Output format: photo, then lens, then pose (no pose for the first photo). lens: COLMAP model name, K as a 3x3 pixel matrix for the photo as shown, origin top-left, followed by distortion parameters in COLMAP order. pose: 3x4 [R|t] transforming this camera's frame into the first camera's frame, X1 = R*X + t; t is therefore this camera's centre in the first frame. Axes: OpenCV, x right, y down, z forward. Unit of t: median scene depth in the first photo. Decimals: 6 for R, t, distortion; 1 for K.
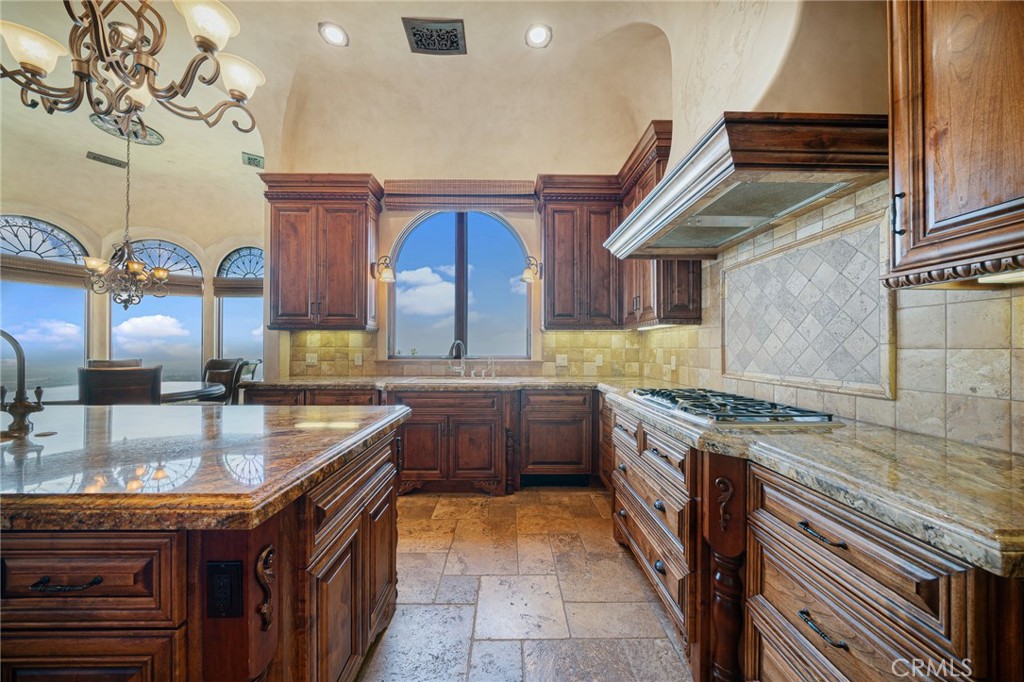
lens RADIAL K [[346.2, 0, 512.8], [0, 346.2, 345.3], [0, 0, 1]] dist [-0.007489, 0.000046]
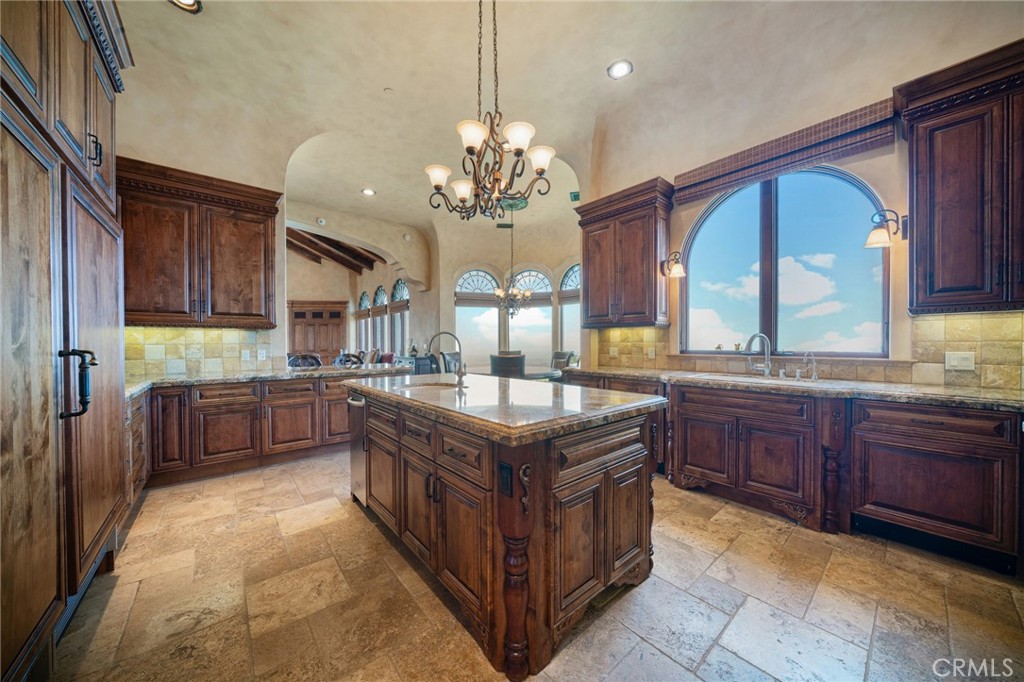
lens RADIAL K [[346.2, 0, 510.7], [0, 346.2, 345.1], [0, 0, 1]] dist [-0.007489, 0.000046]
pose [[0.635004, 0.001704, -0.772507, 0.129428], [0.009676, 0.999902, 0.010159, 0.000338], [0.772448, -0.013925, 0.634925, -0.024457]]
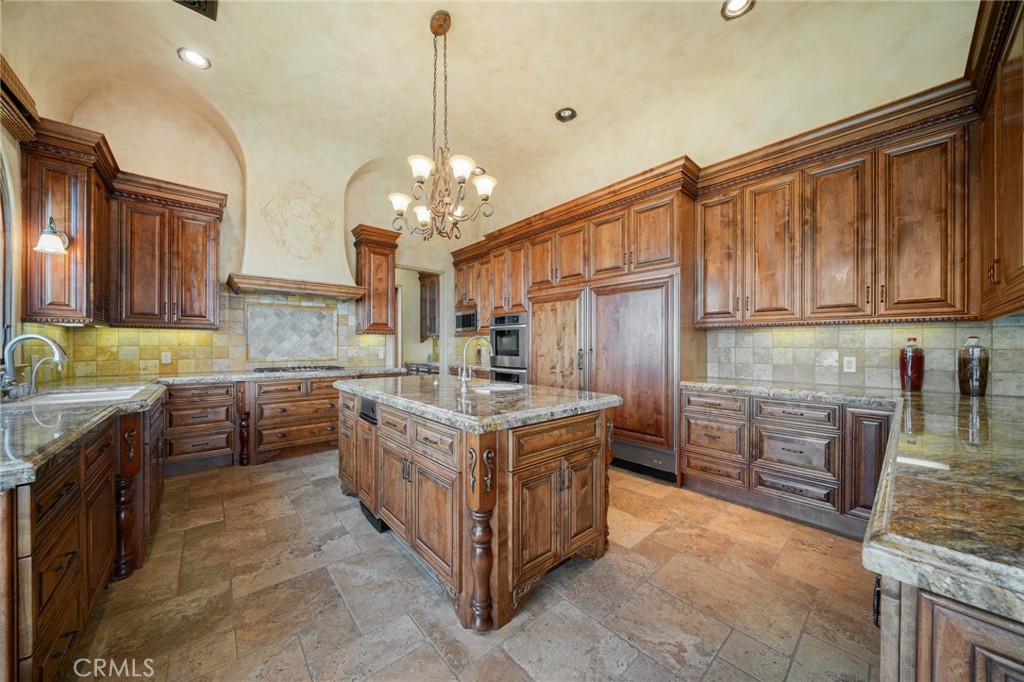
lens RADIAL K [[346.2, 0, 503.5], [0, 346.2, 346.2], [0, 0, 1]] dist [-0.007489, 0.000046]
pose [[-0.636102, -0.003814, 0.771595, -1.288738], [-0.011367, 0.999926, -0.004429, 0.001157], [-0.771521, -0.011588, -0.636098, 0.869109]]
